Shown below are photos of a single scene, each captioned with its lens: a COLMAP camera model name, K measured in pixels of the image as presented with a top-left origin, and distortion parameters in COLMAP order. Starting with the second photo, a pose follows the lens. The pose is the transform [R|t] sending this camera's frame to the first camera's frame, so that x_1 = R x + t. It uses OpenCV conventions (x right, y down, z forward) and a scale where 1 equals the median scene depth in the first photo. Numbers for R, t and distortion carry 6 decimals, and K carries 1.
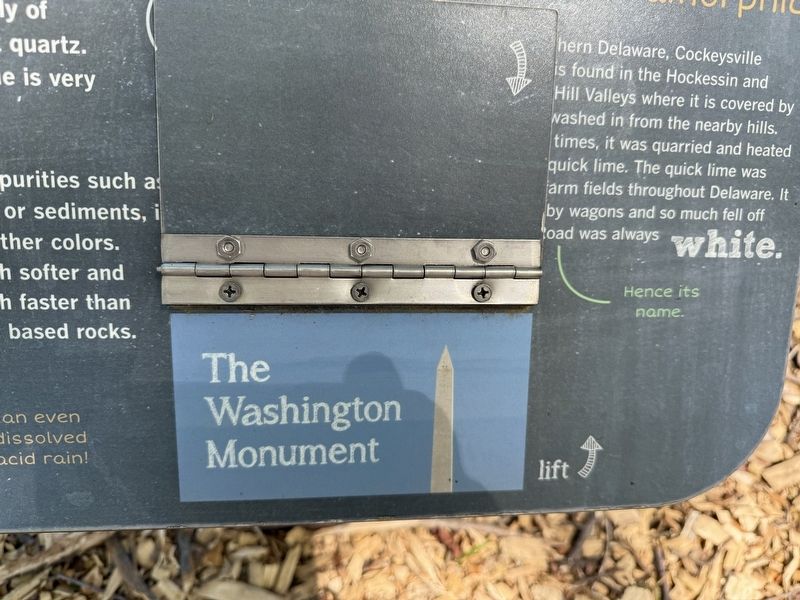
lens RADIAL K [[570.9, 0, 399.6], [0, 570.9, 305.6], [0, 0, 1]] dist [0.028630, -0.057786]
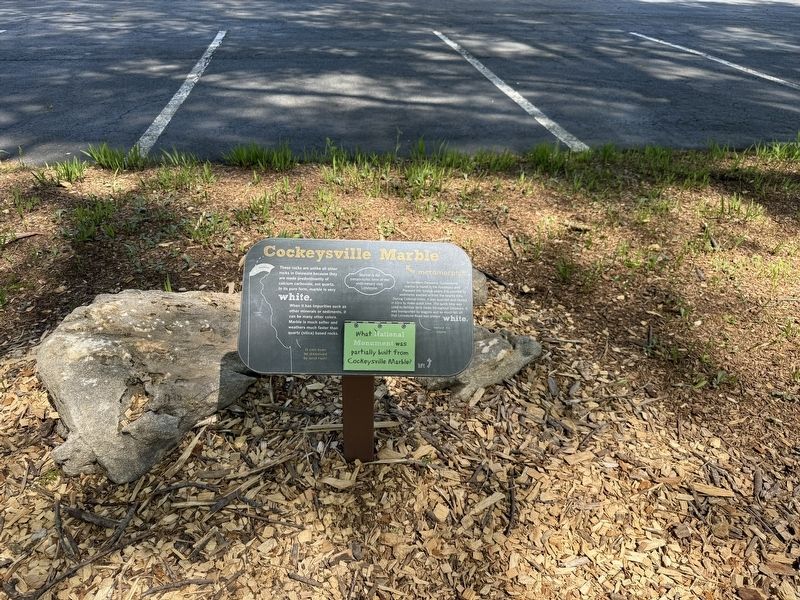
lens RADIAL K [[570.9, 0, 399.6], [0, 570.9, 305.6], [0, 0, 1]] dist [0.028630, -0.057786]
pose [[0.997488, -0.028558, -0.064817, 0.196295], [-0.001579, 0.905921, -0.423444, 0.875697], [0.070812, 0.422483, 0.903600, -1.644011]]
